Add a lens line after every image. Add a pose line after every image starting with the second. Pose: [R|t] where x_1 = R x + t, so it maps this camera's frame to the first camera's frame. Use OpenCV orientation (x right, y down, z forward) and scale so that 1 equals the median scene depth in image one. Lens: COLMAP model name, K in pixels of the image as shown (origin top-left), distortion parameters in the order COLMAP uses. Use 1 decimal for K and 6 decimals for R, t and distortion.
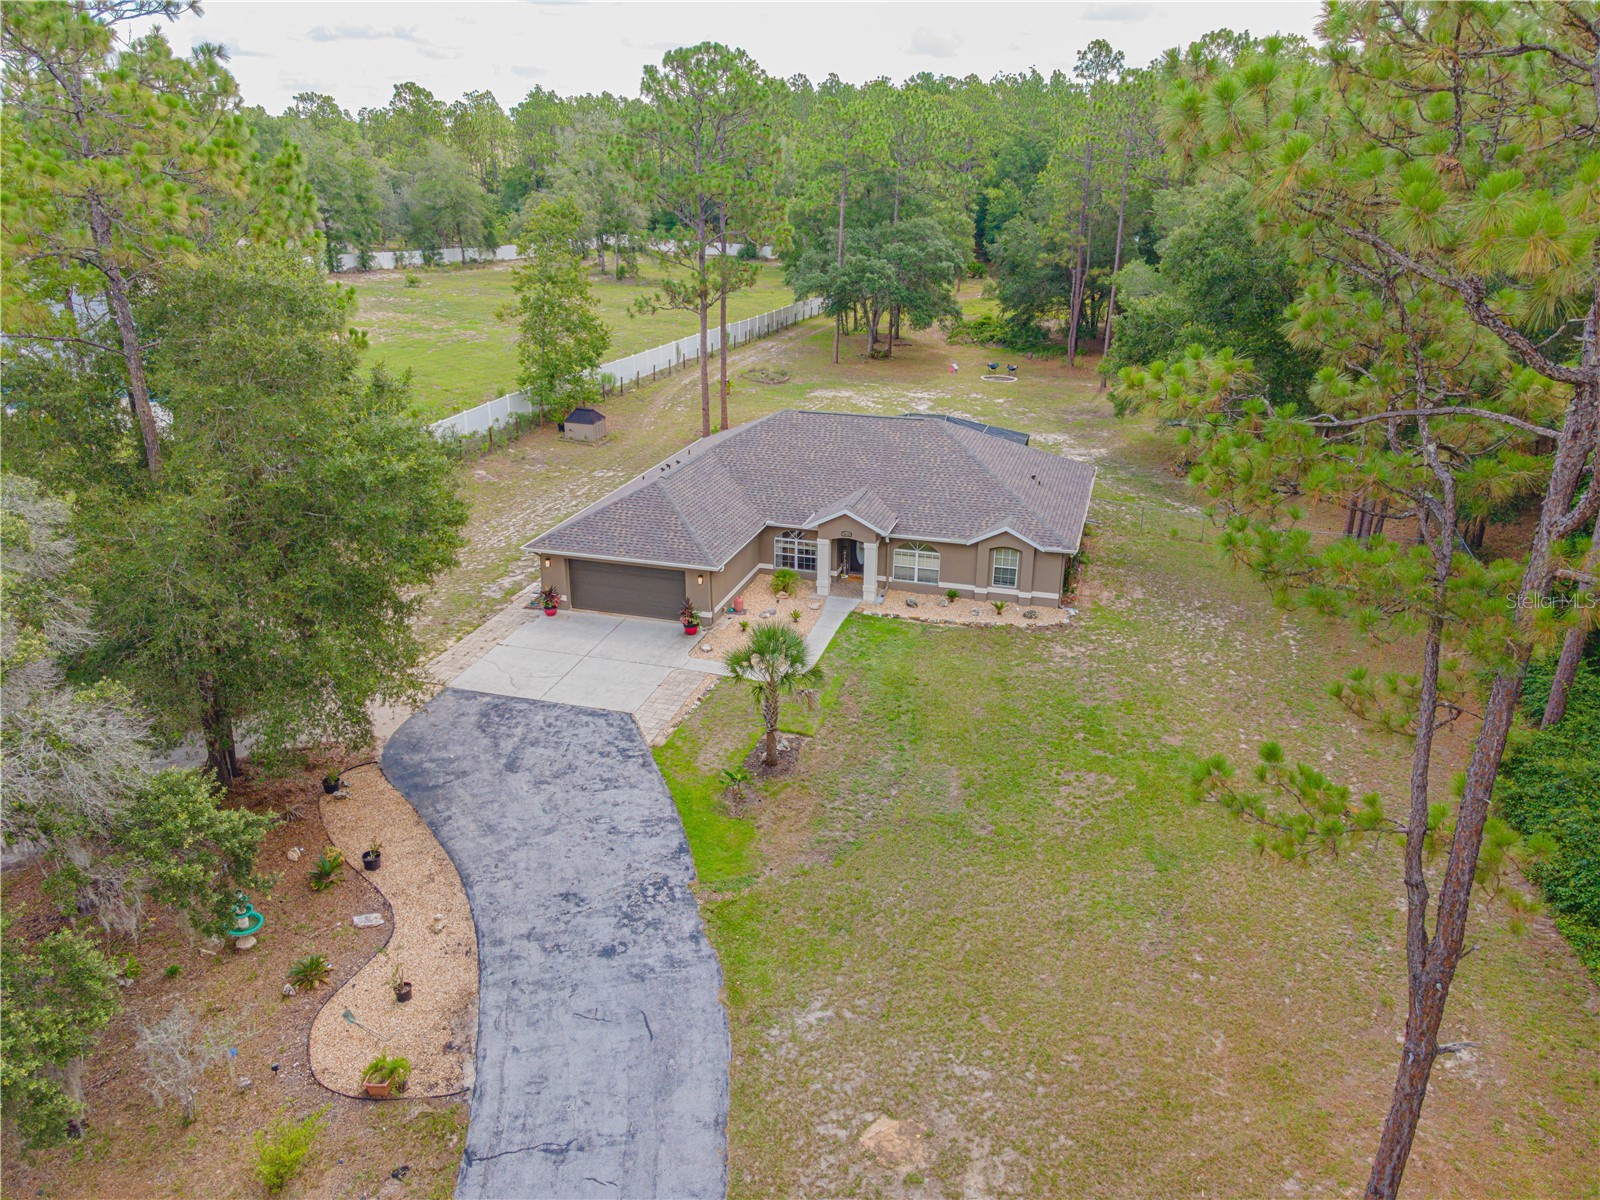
lens RADIAL K [[1147.5, 0, 793.5], [0, 1147.5, 605.5], [0, 0, 1]] dist [0.042220, 0.014584]
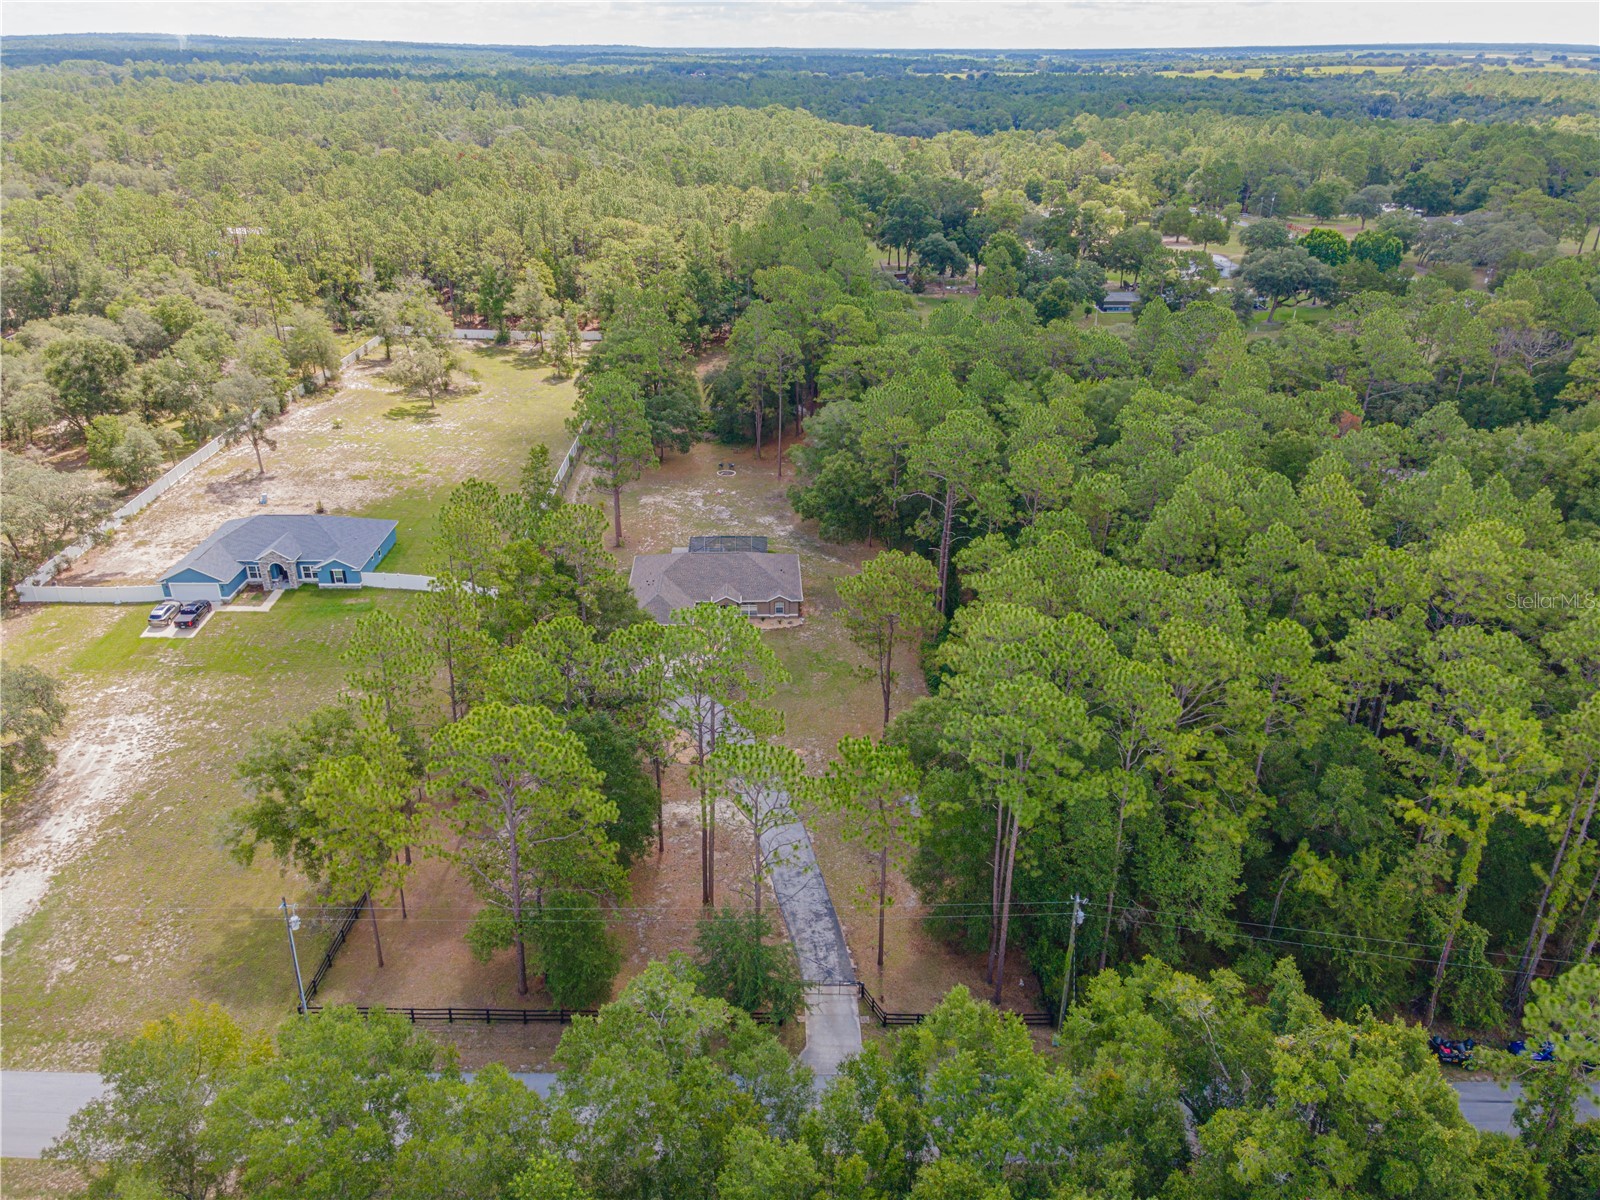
lens RADIAL K [[1147.5, 0, 788.2], [0, 1147.5, 602.9], [0, 0, 1]] dist [0.042220, 0.014584]
pose [[0.947187, -0.139182, 0.288904, -0.604049], [0.116566, 0.988710, 0.094153, -0.299630], [-0.298746, -0.055504, 0.952717, -1.698873]]
